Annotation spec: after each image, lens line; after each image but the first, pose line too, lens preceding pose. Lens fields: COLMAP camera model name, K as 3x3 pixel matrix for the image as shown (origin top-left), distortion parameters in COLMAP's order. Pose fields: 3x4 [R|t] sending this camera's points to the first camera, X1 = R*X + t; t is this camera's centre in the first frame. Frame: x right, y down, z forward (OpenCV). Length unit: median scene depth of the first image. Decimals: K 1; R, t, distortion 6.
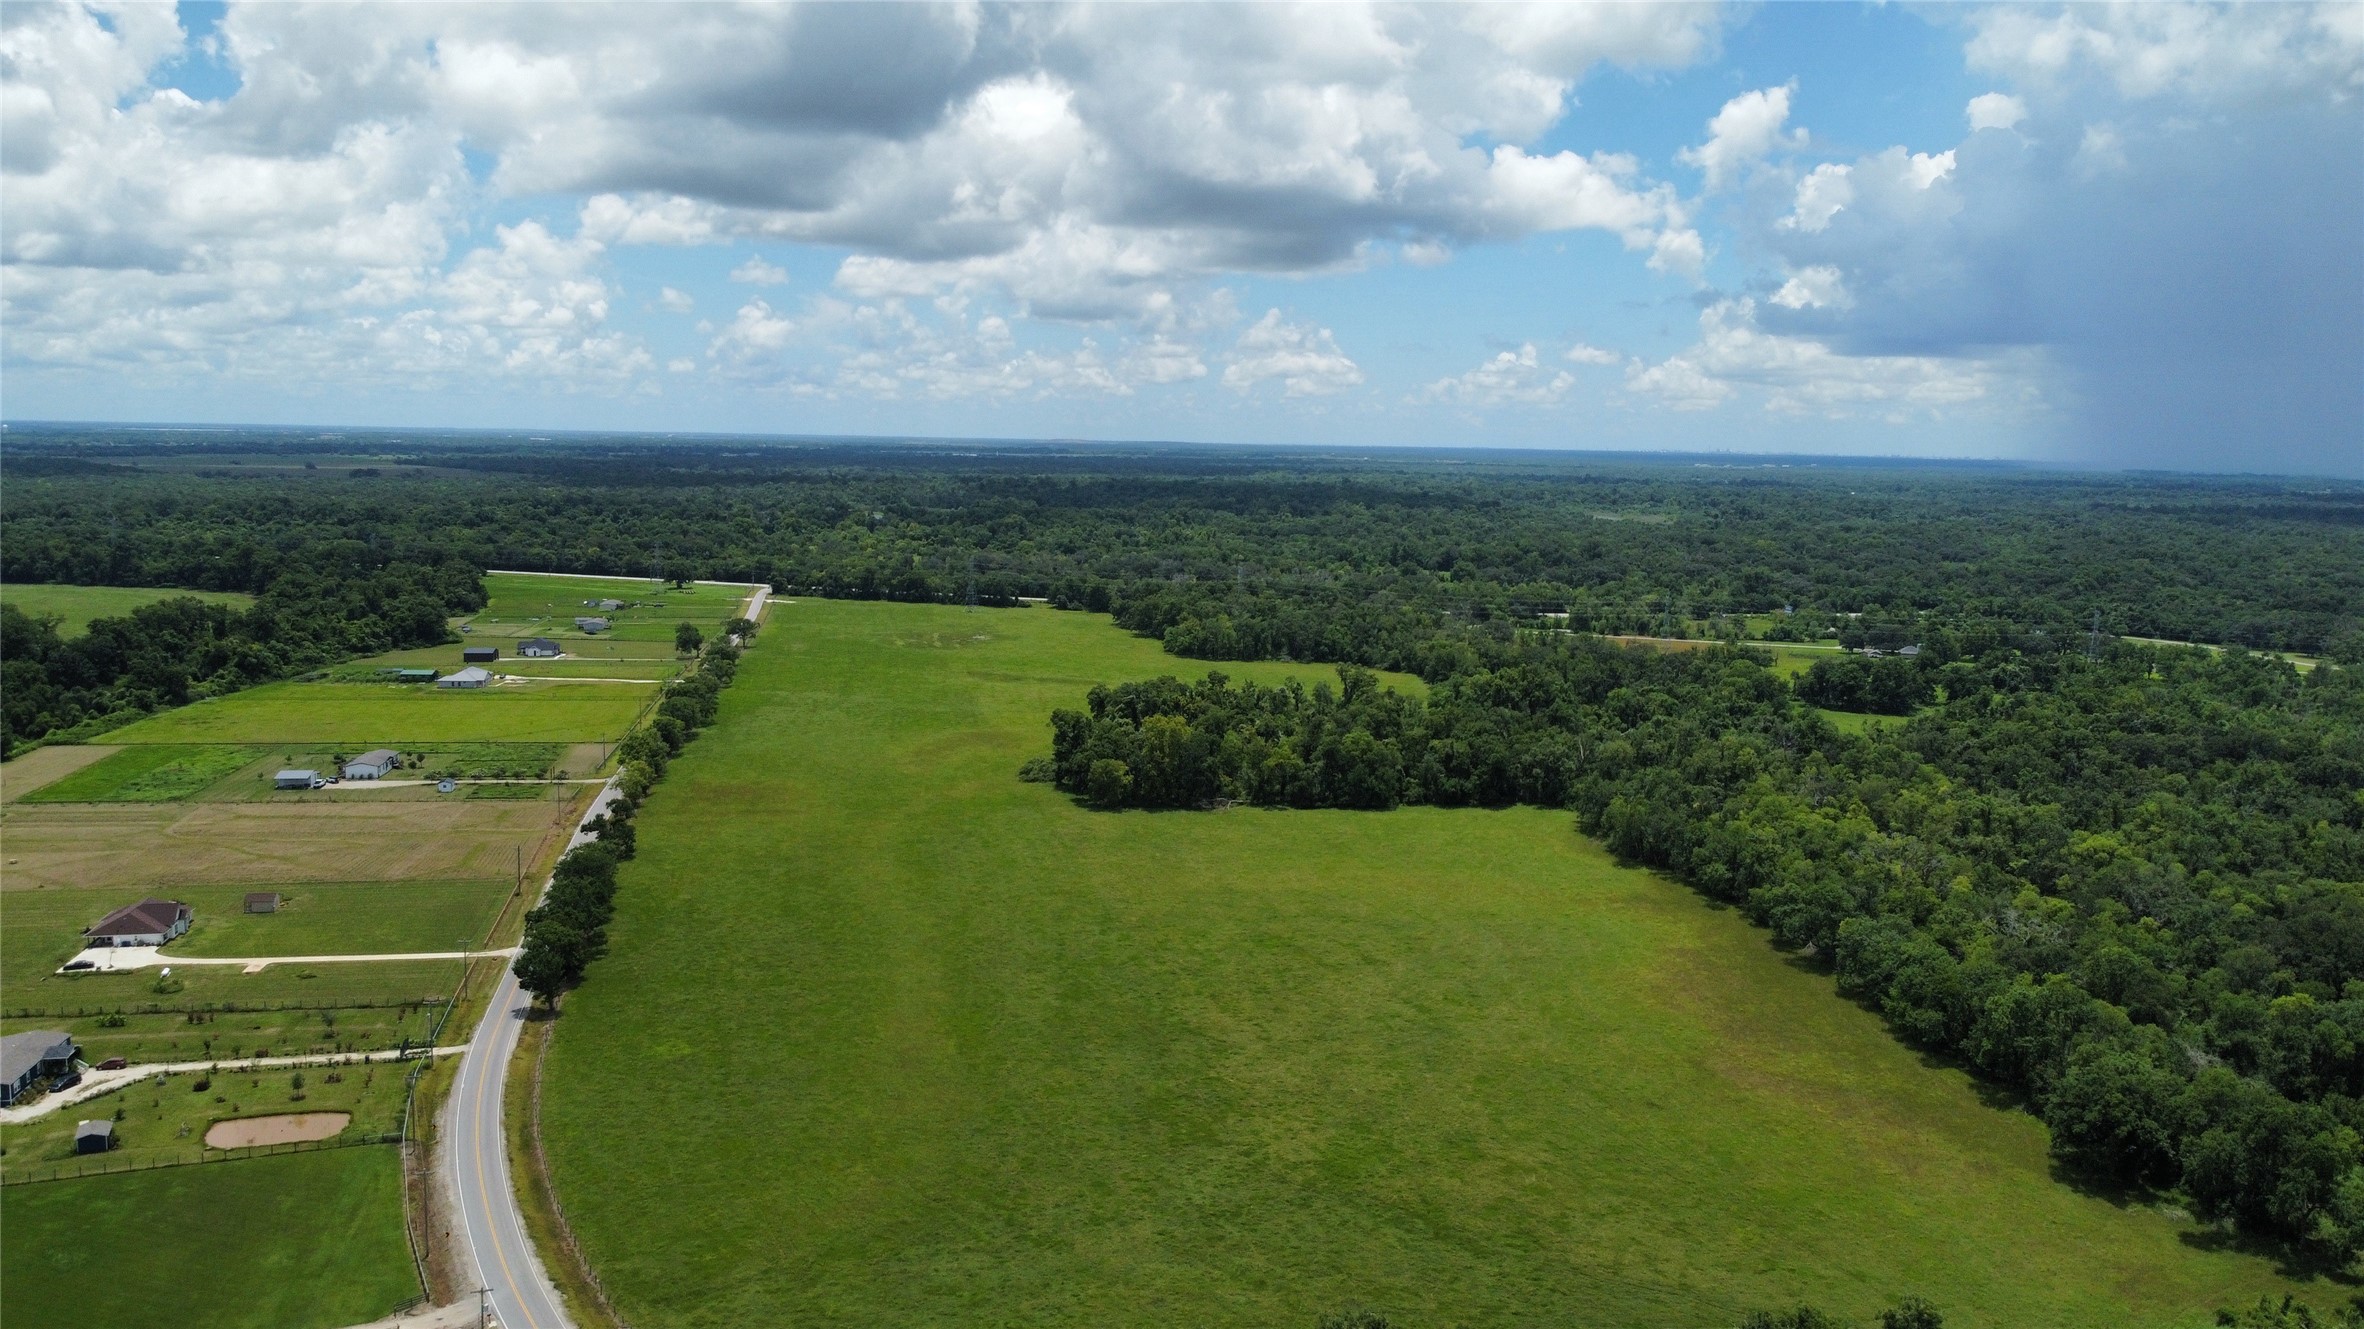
lens RADIAL K [[1796.2, 0, 1182.0], [0, 1796.2, 664.5], [0, 0, 1]] dist [0.000707, -0.009432]
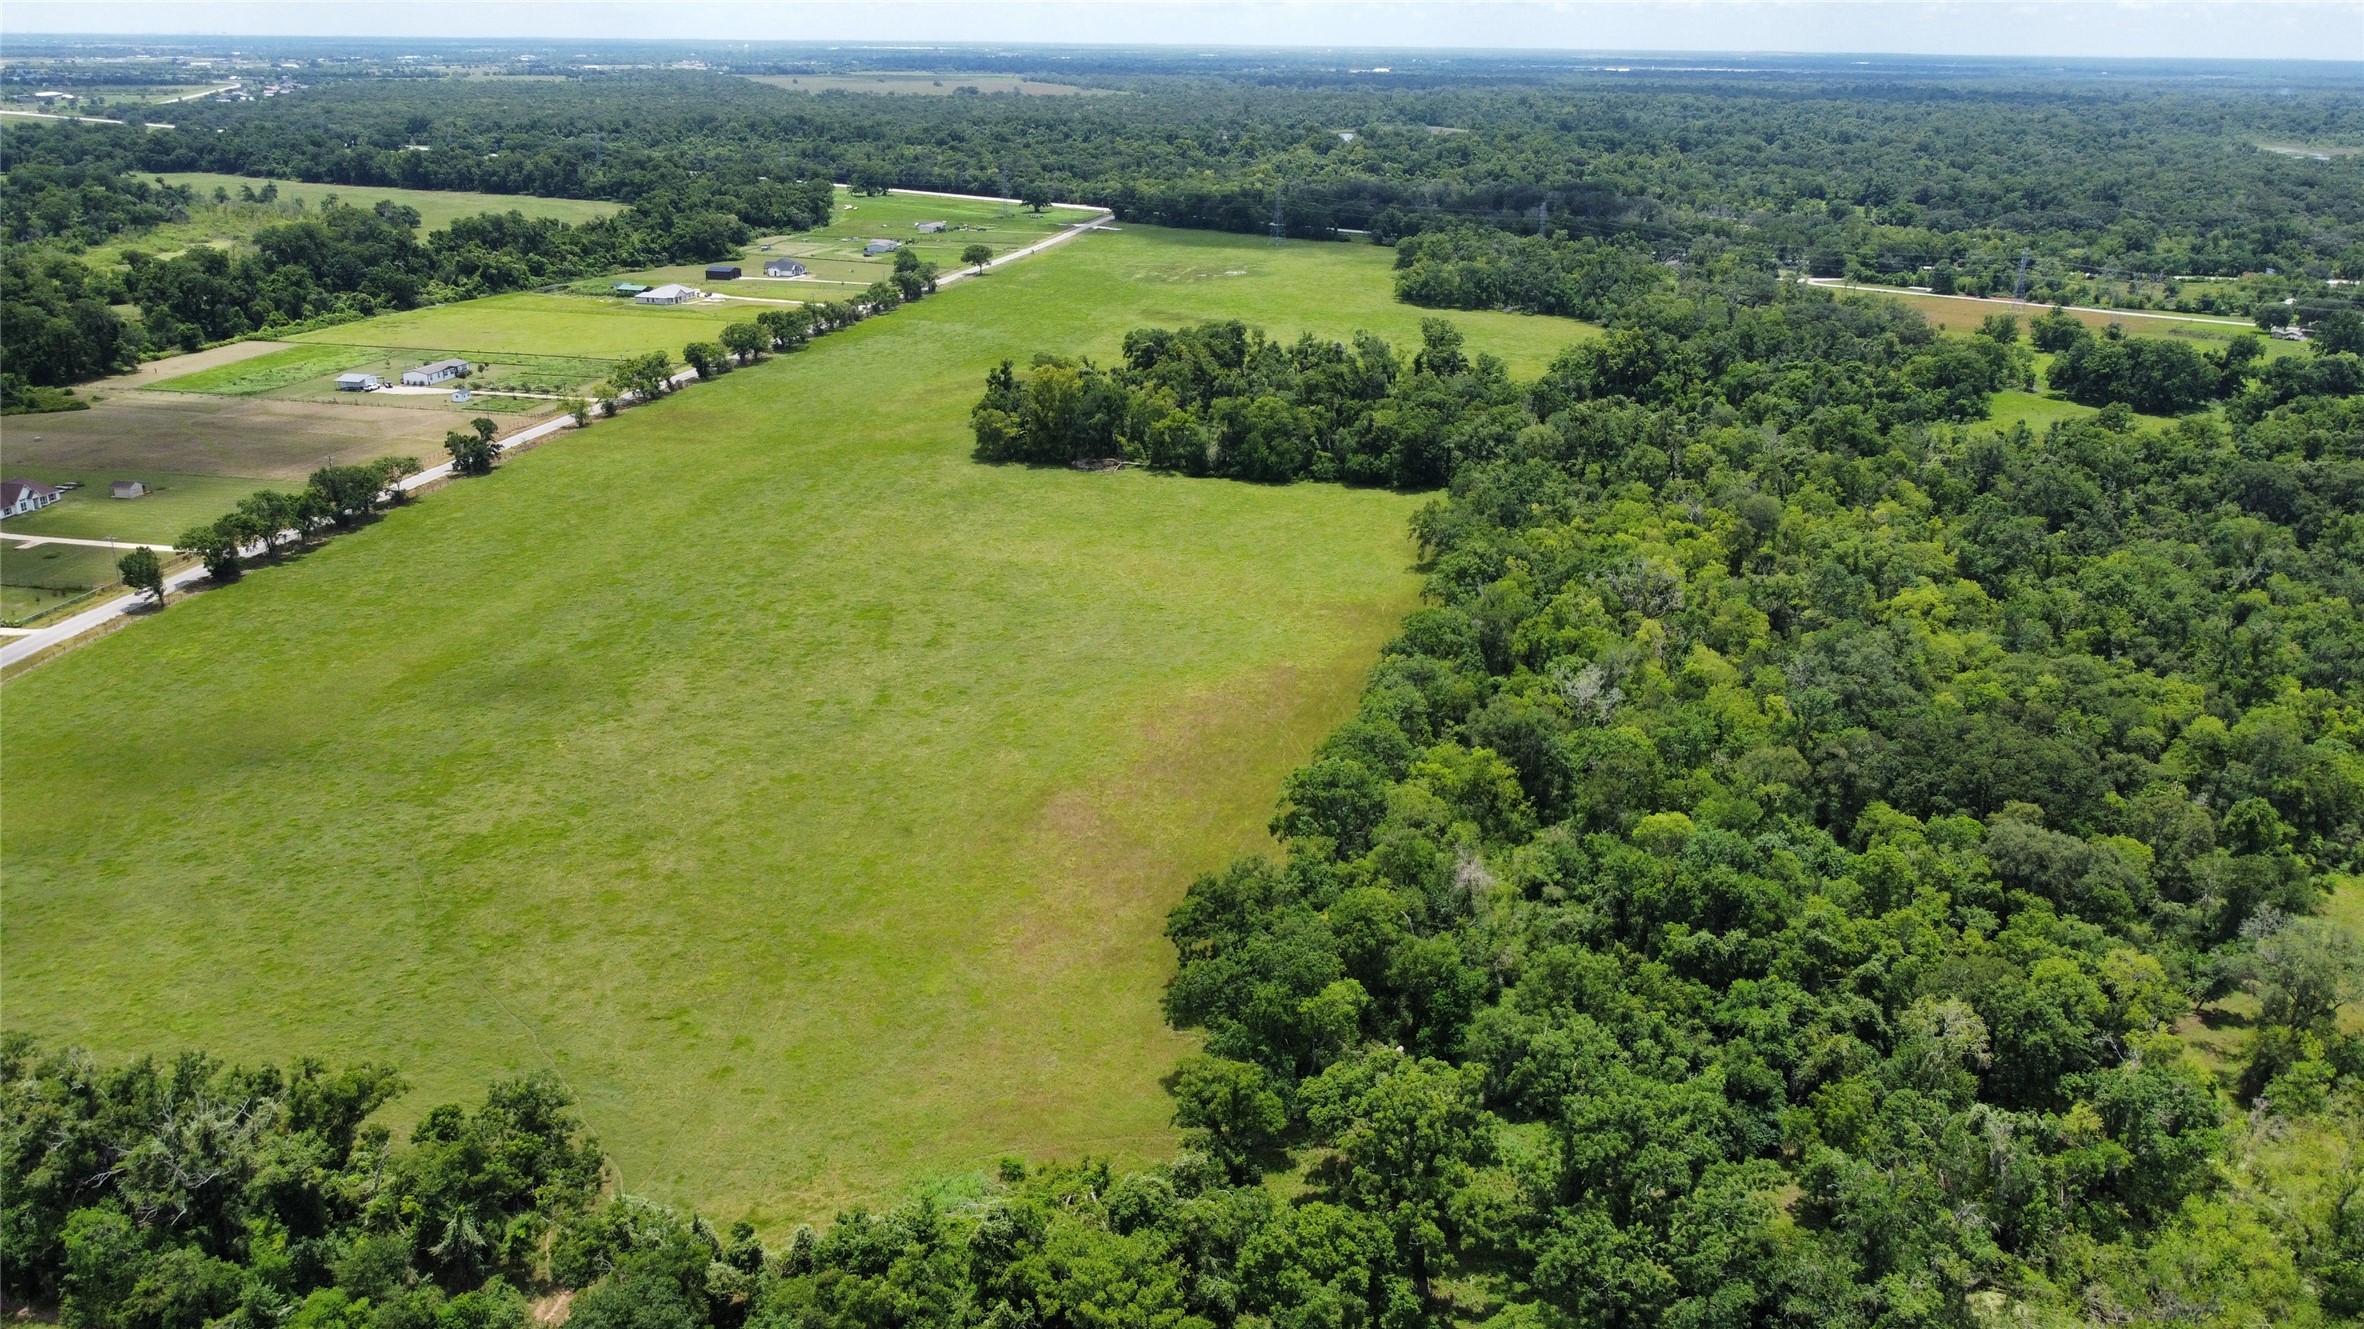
lens RADIAL K [[1806.5, 0, 1182.0], [0, 1806.5, 664.5], [0, 0, 1]] dist [-0.007123, -0.006665]
pose [[0.928998, 0.112250, -0.352652, 0.429855], [-0.039251, 0.977403, 0.207709, -0.018807], [0.367998, -0.179119, 0.912411, 0.148472]]
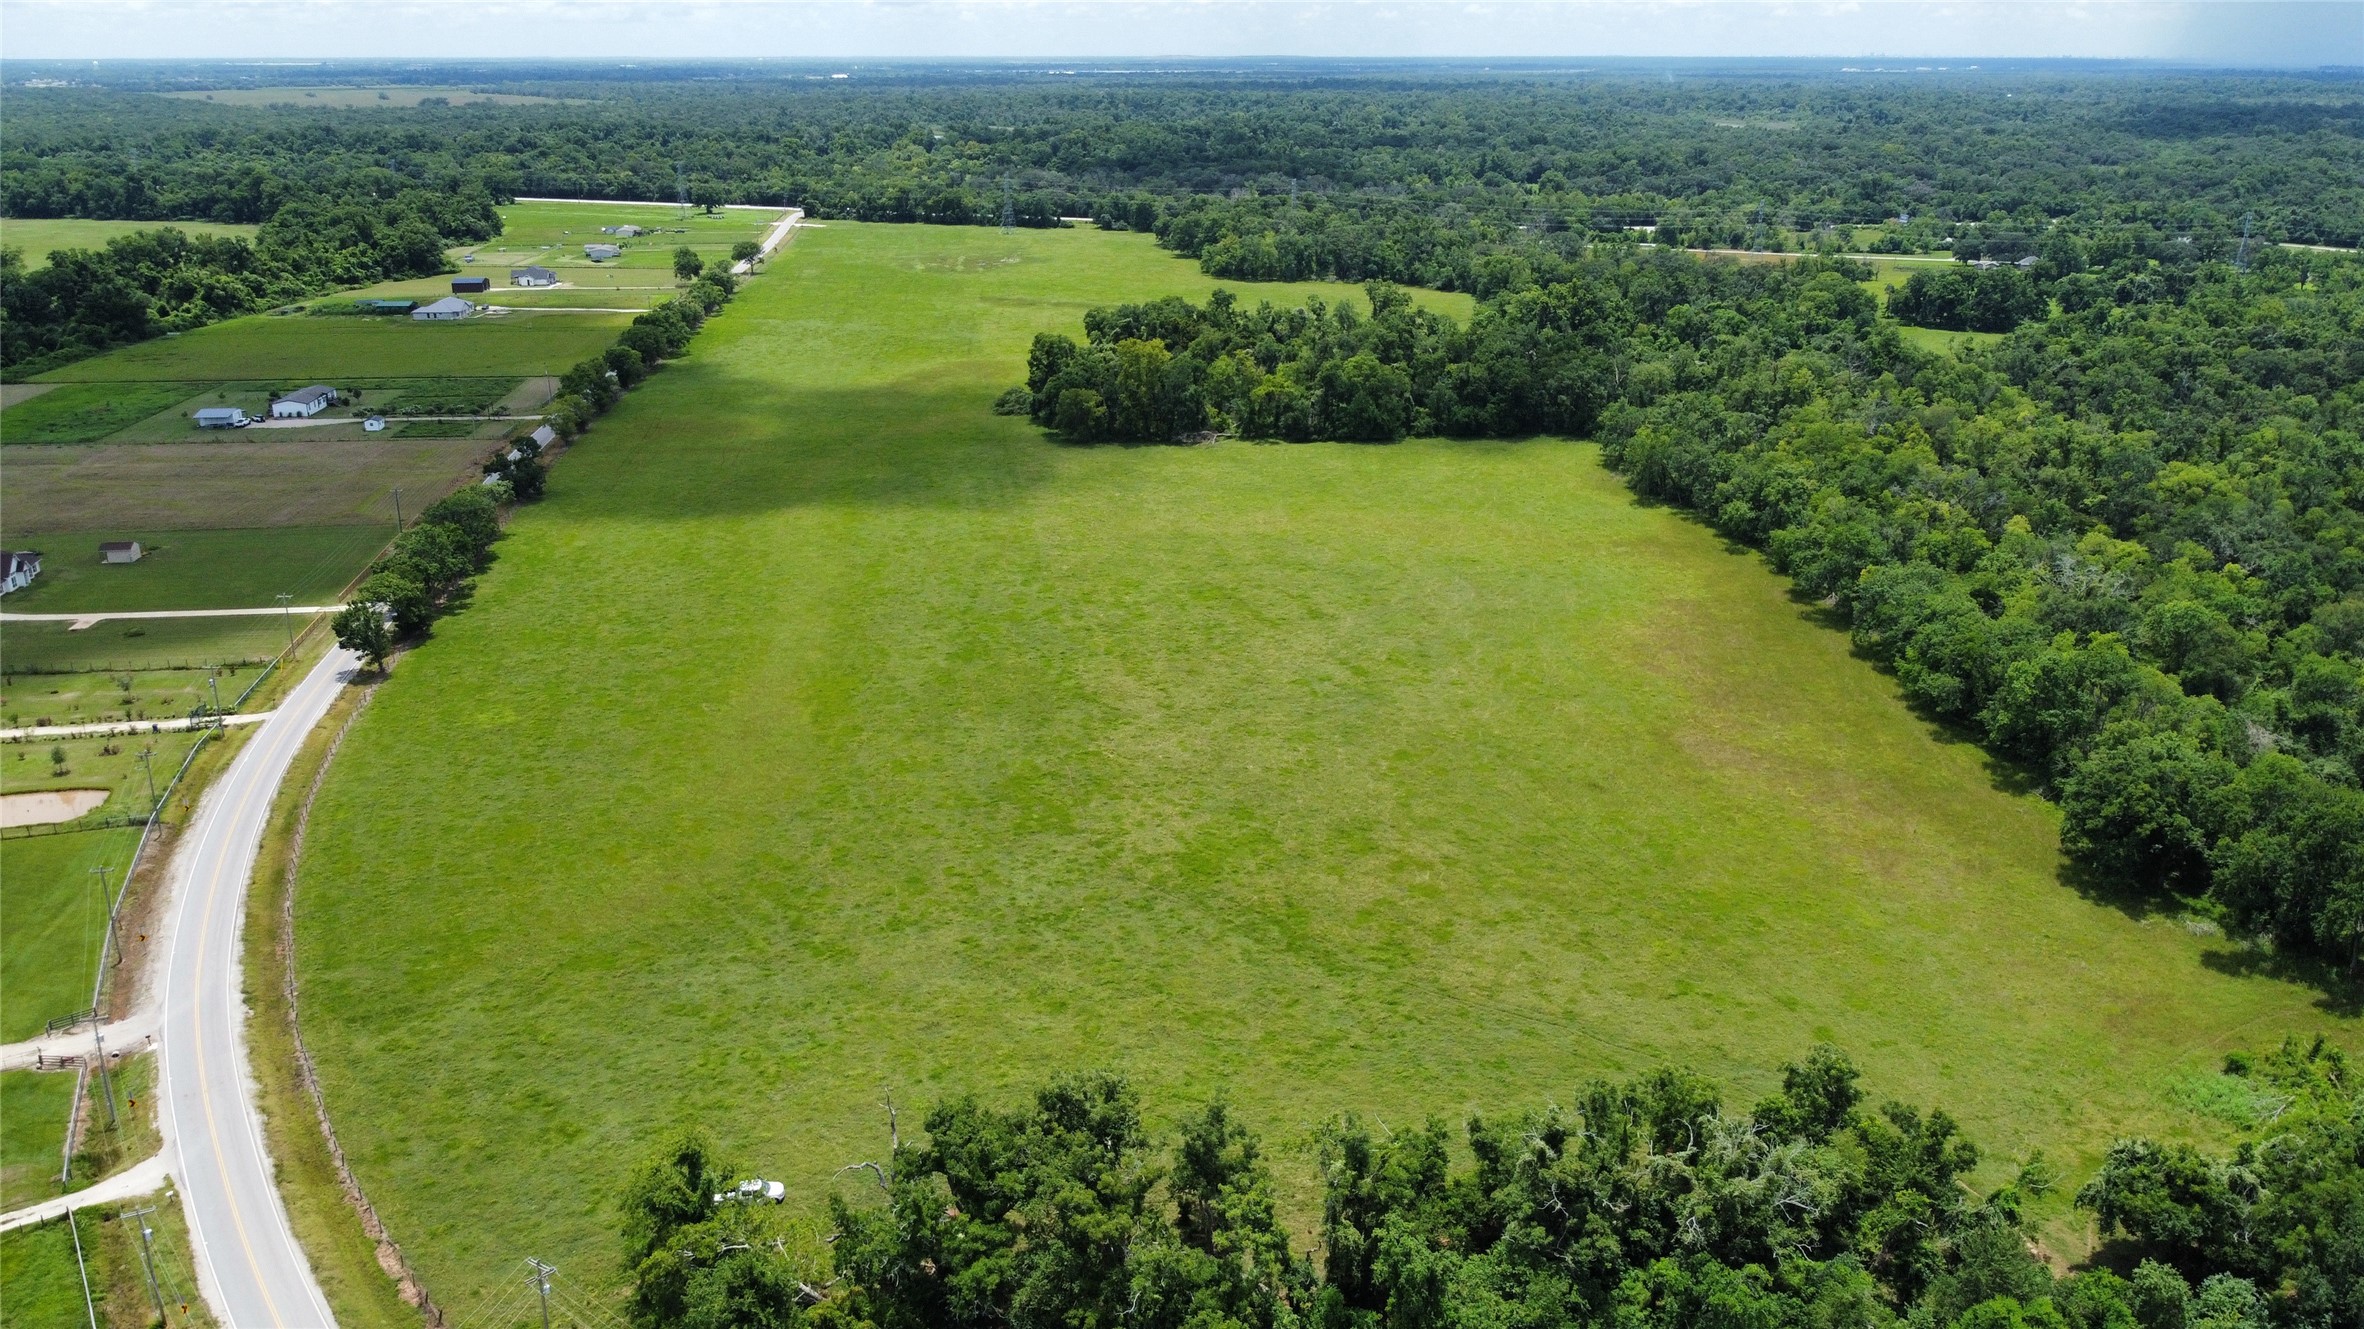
lens RADIAL K [[1796.2, 0, 1182.0], [0, 1796.2, 664.5], [0, 0, 1]] dist [0.000707, -0.009432]
pose [[0.997886, 0.001107, -0.064978, 0.074049], [0.011978, 0.979594, 0.200630, 0.008649], [0.063874, -0.200984, 0.977510, 0.099179]]
